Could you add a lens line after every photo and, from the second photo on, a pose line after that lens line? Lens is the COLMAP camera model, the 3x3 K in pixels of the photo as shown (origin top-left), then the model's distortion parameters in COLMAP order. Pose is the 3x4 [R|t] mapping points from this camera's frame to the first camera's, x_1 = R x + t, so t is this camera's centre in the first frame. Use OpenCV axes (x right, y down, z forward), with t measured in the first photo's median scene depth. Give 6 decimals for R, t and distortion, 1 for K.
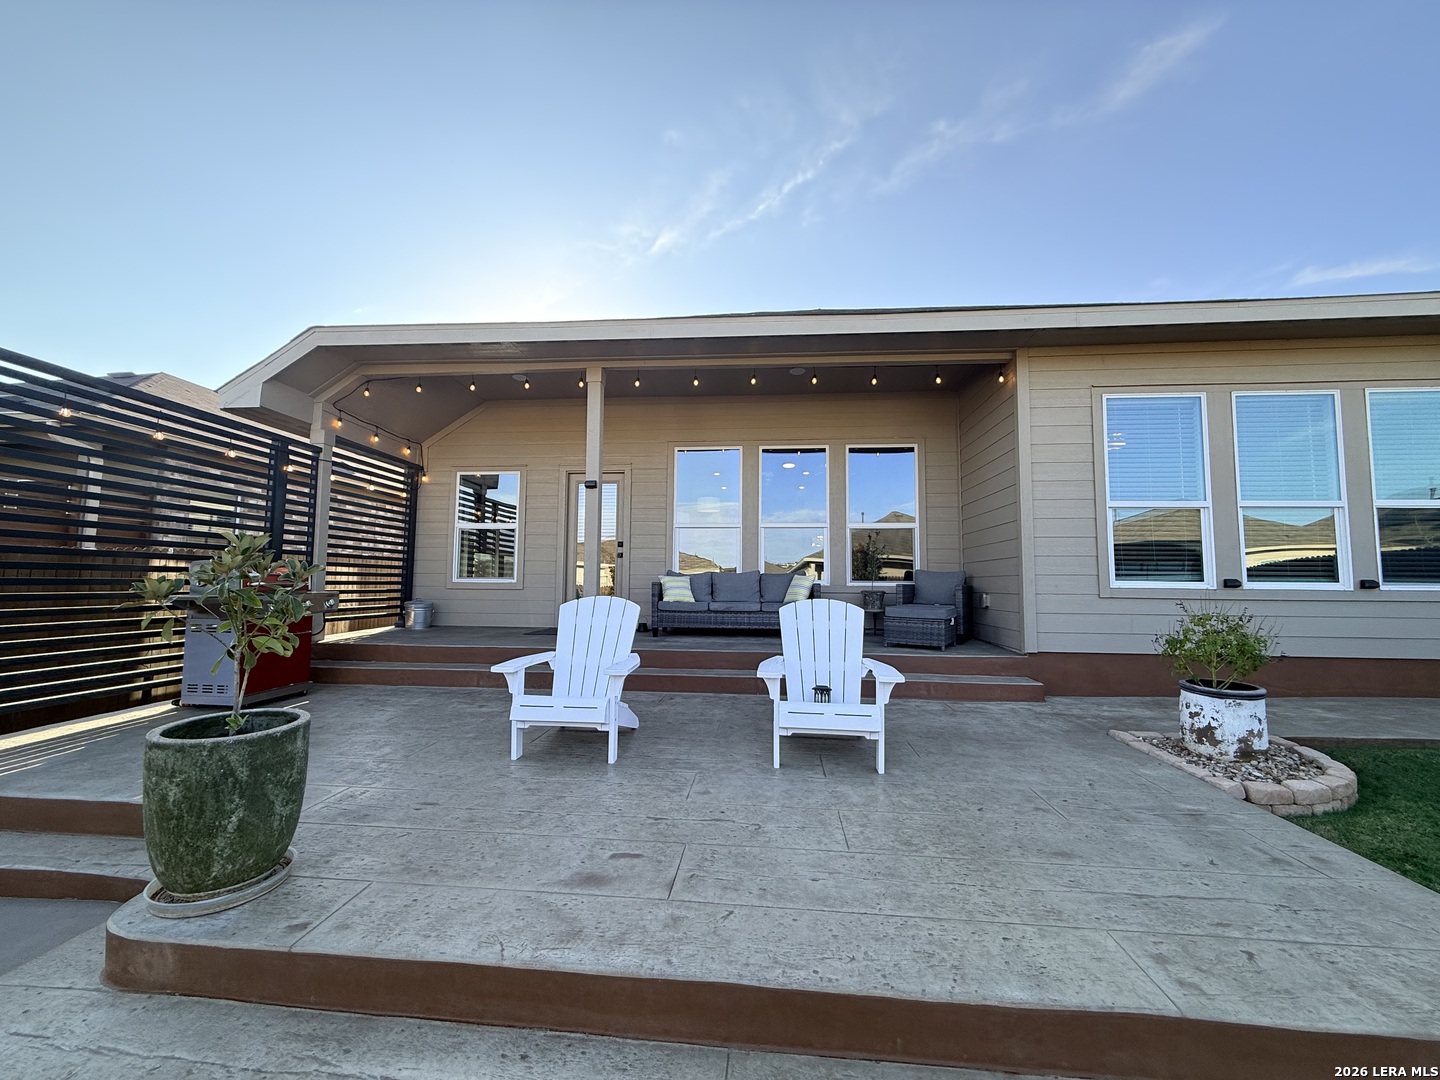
lens RADIAL K [[574.3, 0, 723.9], [0, 574.3, 513.8], [0, 0, 1]] dist [0.003768, -0.000979]
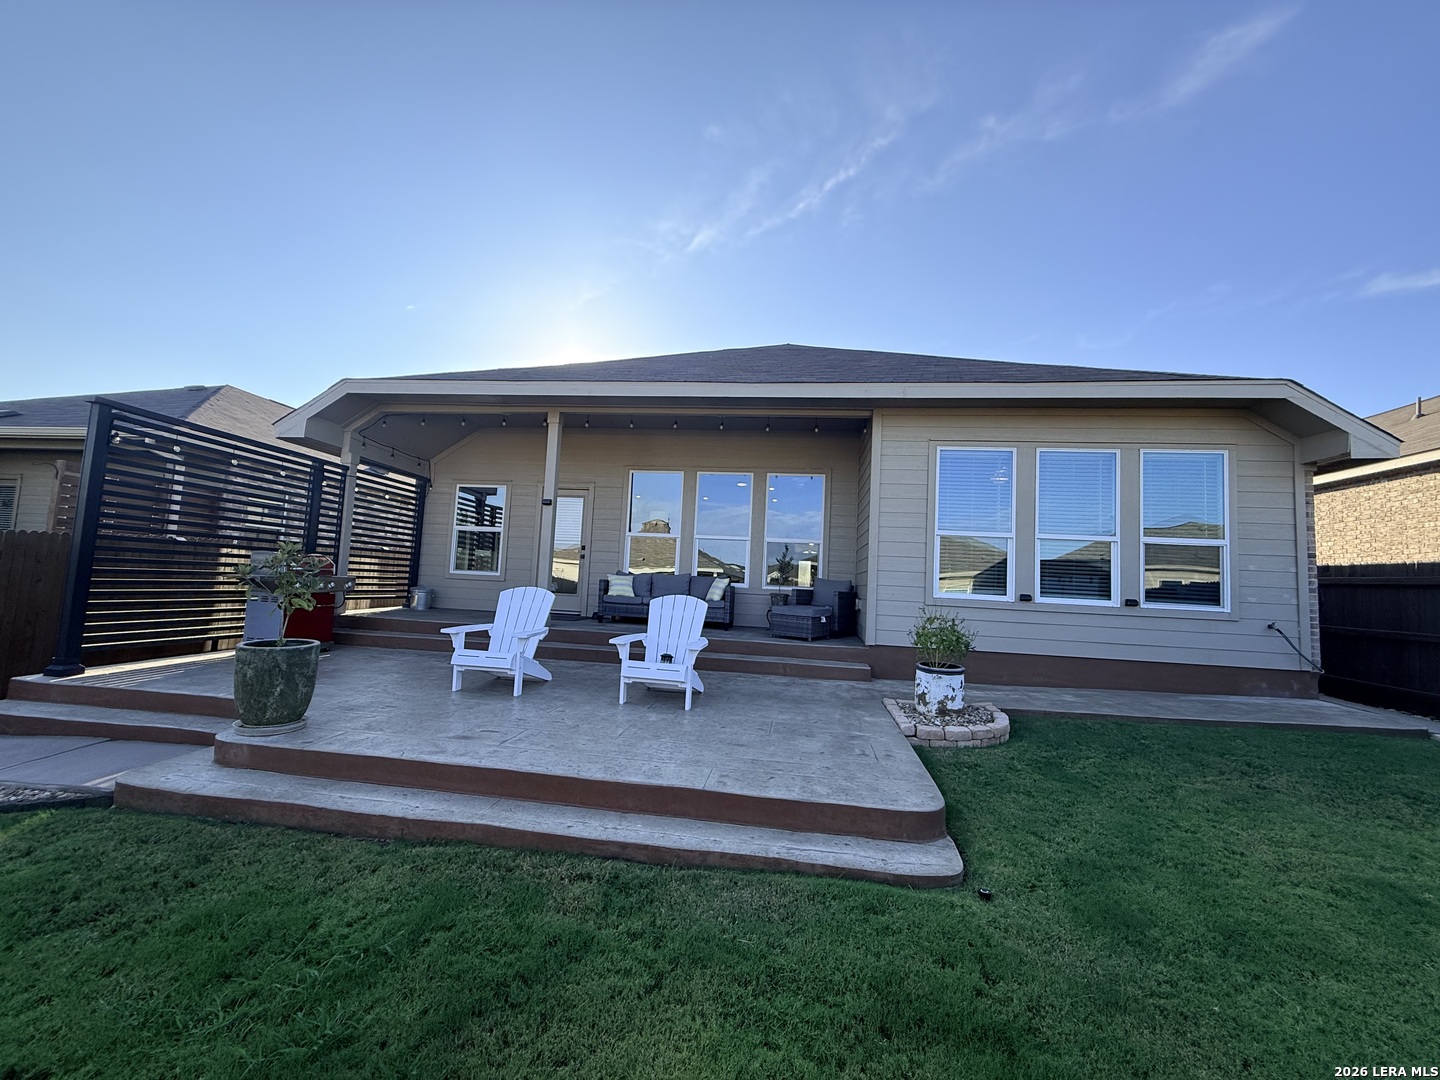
lens RADIAL K [[574.3, 0, 724.6], [0, 574.3, 528.5], [0, 0, 1]] dist [0.003768, -0.000979]
pose [[0.998159, 0.034760, -0.049706, 0.253995], [-0.033541, 0.999121, 0.025146, -0.041309], [0.050536, -0.023432, 0.998447, -0.296490]]
